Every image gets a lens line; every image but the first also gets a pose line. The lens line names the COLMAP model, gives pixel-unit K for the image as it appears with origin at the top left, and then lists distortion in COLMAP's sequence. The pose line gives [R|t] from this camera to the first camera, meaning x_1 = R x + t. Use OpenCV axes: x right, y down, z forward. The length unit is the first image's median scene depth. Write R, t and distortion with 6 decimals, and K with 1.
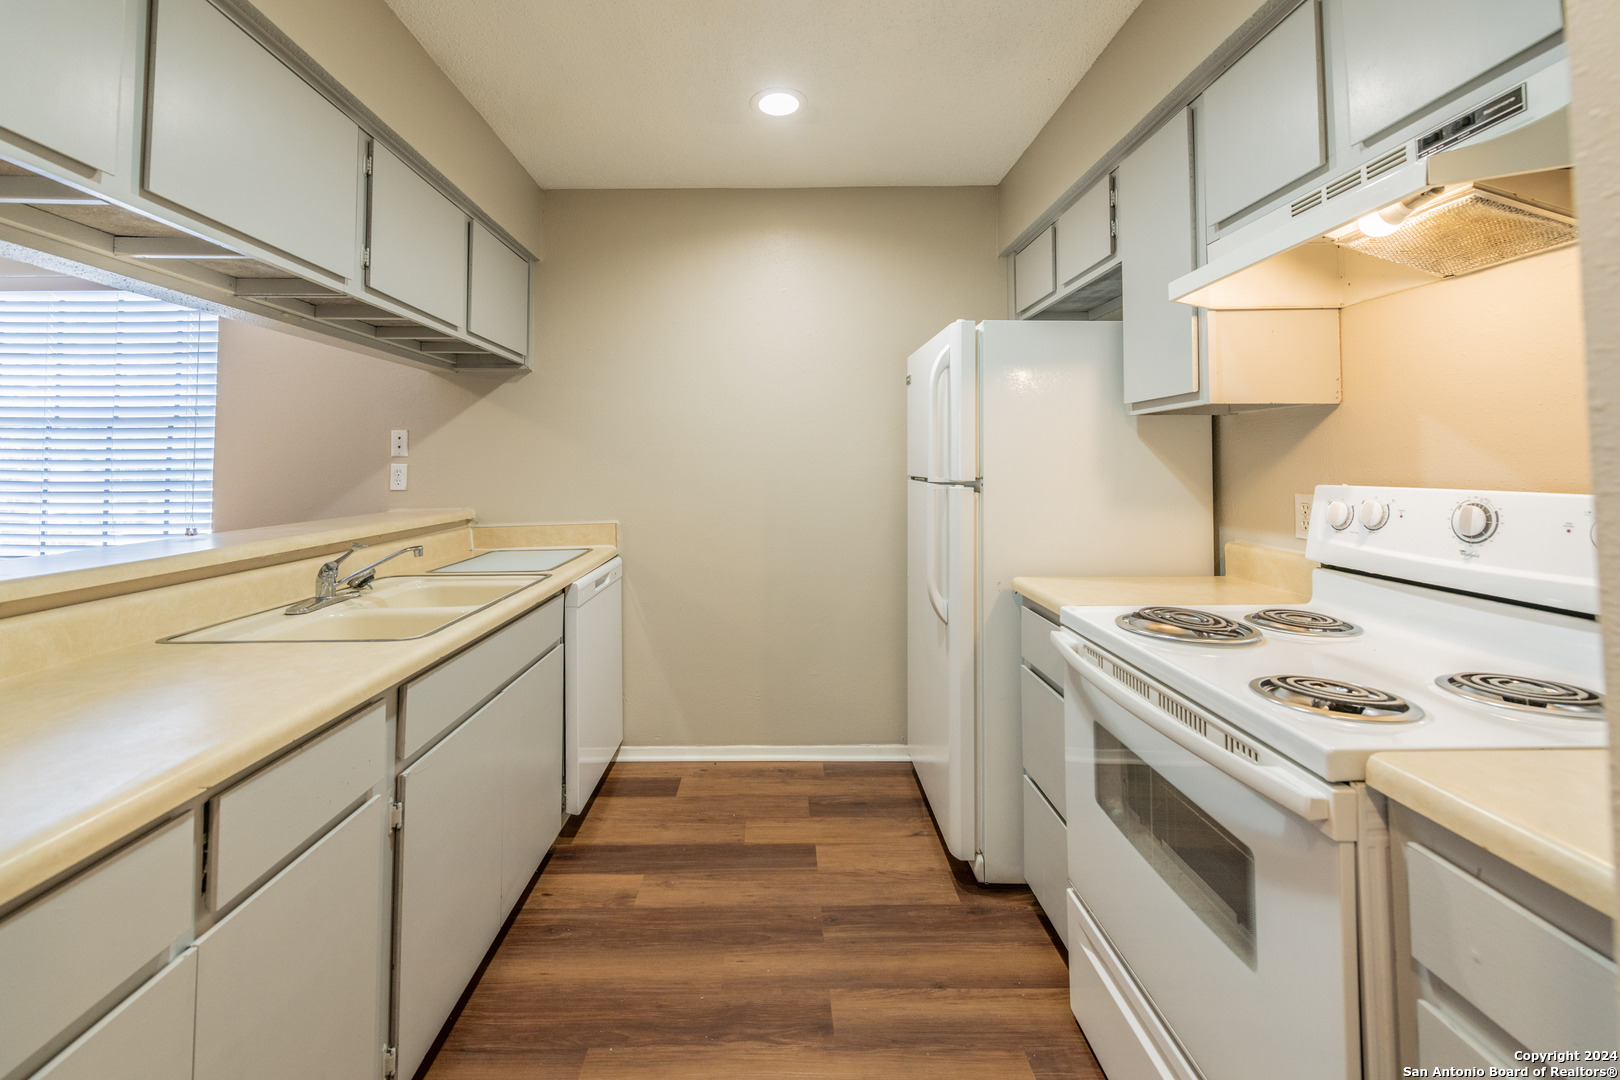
lens RADIAL K [[673.2, 0, 782.7], [0, 673.2, 473.2], [0, 0, 1]] dist [0.007670, -0.000607]
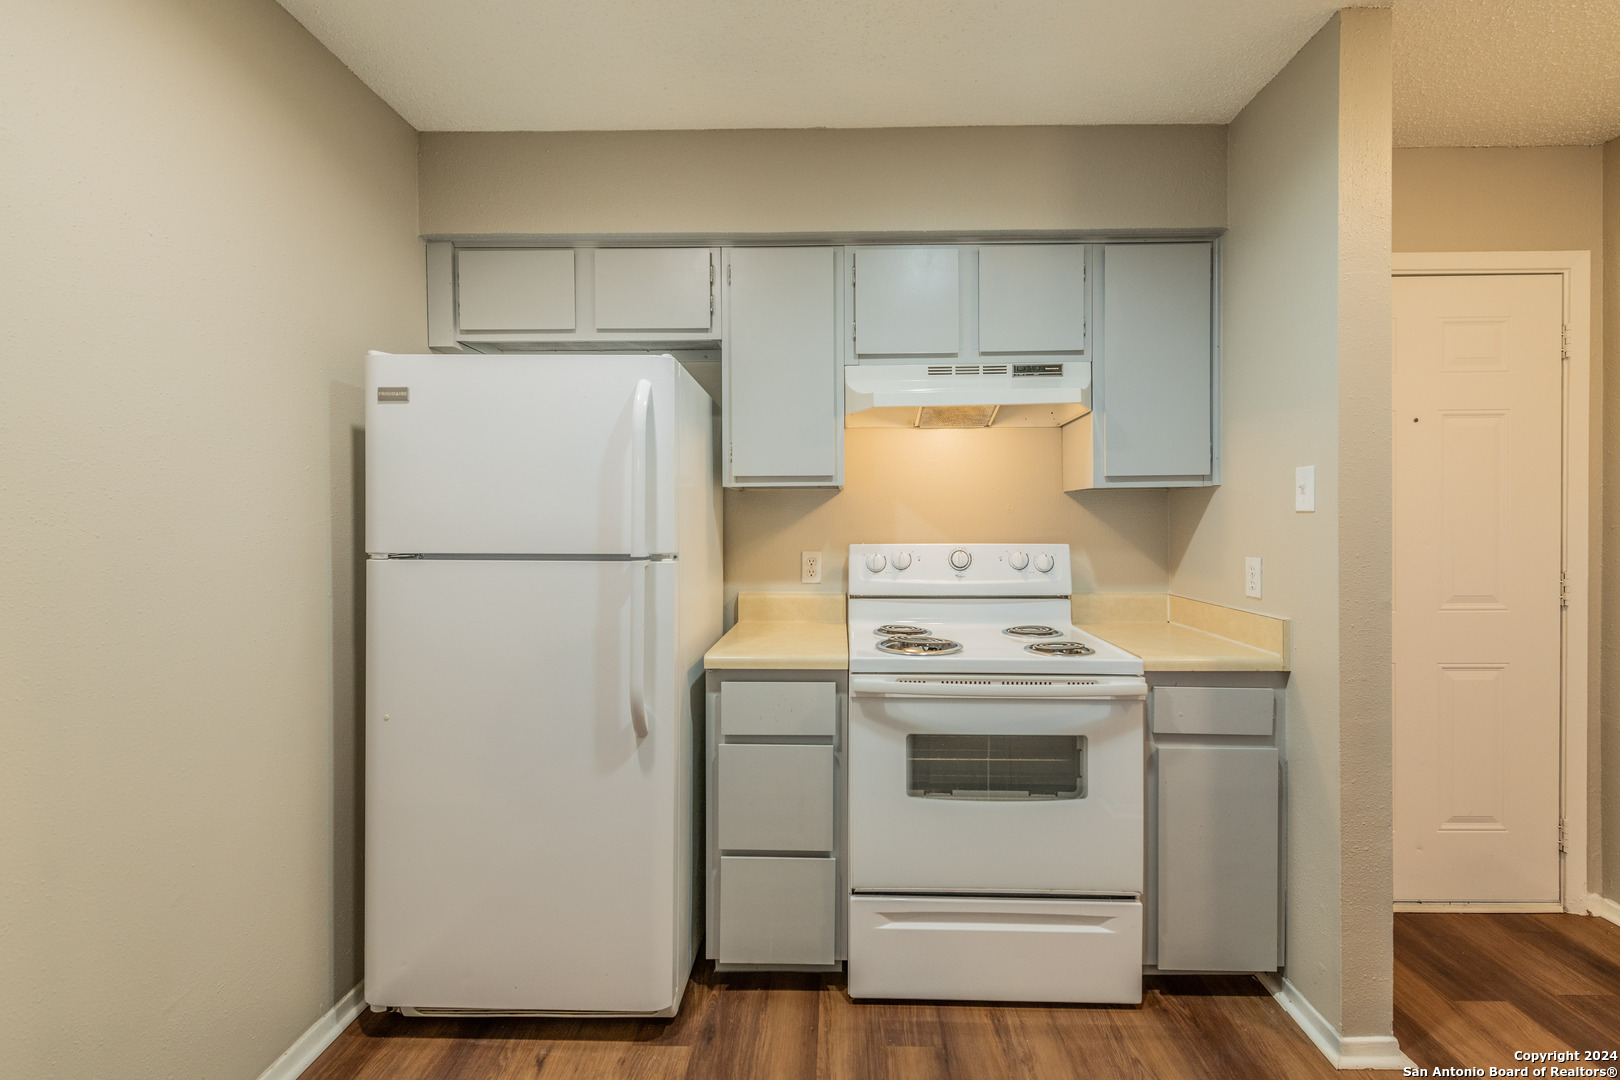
lens RADIAL K [[692.7, 0, 833.0], [0, 692.7, 548.4], [0, 0, 1]] dist [0.007892, 0.000657]
pose [[0.014618, -0.034874, 0.999285, -0.676579], [0.015073, 0.999286, 0.034653, -0.024957], [-0.999780, 0.014556, 0.015133, 0.907818]]
